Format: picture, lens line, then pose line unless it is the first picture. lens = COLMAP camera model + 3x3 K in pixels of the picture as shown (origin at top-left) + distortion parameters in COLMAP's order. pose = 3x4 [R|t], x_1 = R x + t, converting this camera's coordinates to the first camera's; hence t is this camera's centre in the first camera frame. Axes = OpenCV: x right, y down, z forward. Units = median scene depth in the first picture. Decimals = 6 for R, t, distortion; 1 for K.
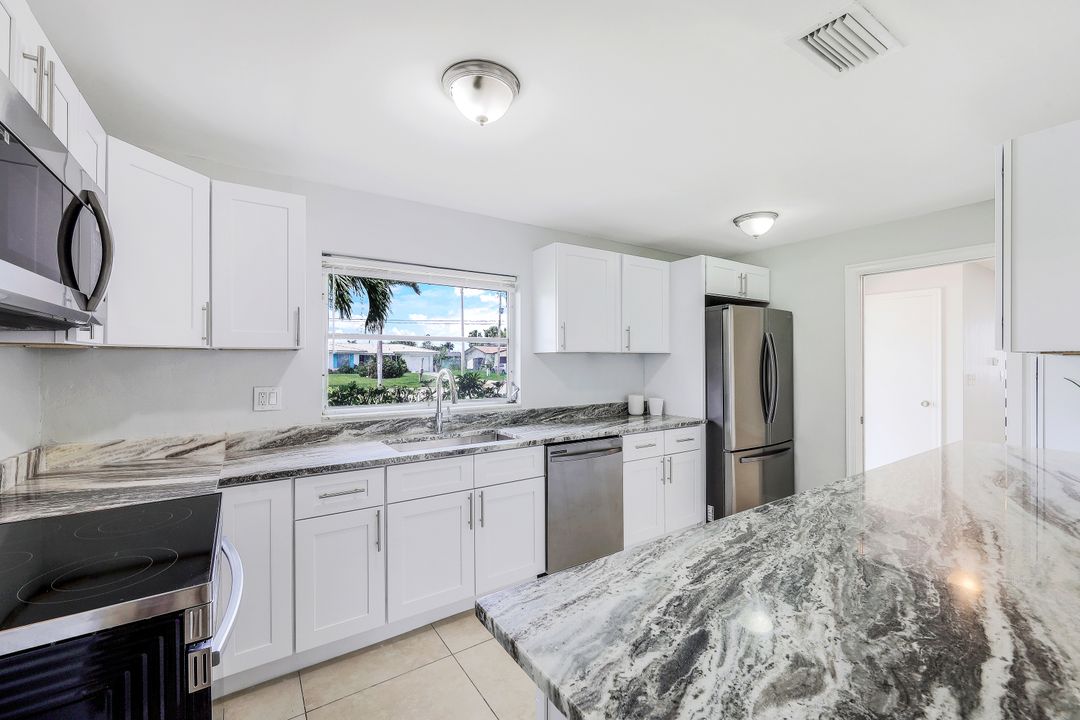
lens RADIAL K [[442.7, 0, 540.0], [0, 442.7, 360.0], [0, 0, 1]] dist [0.000441, 0.000450]
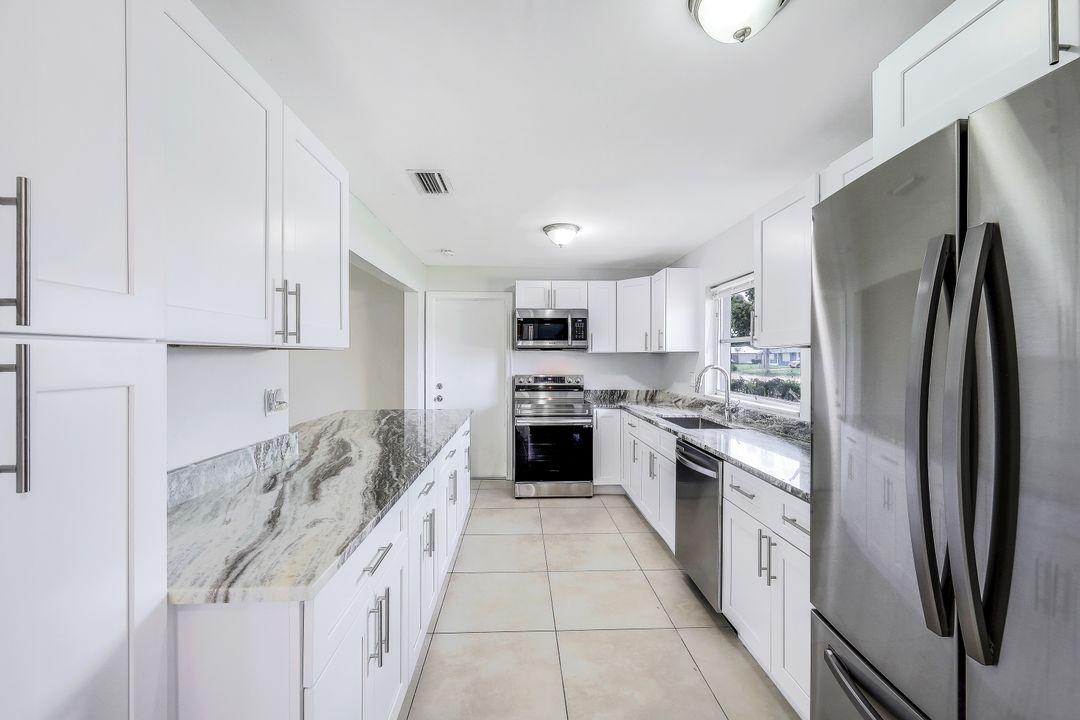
lens RADIAL K [[442.7, 0, 540.0], [0, 442.7, 360.0], [0, 0, 1]] dist [0.000441, 0.000450]
pose [[-0.515226, 0.005109, -0.857039, 1.072724], [-0.000342, 0.999981, 0.006167, -0.000625], [0.857054, 0.003471, -0.515215, 1.232156]]
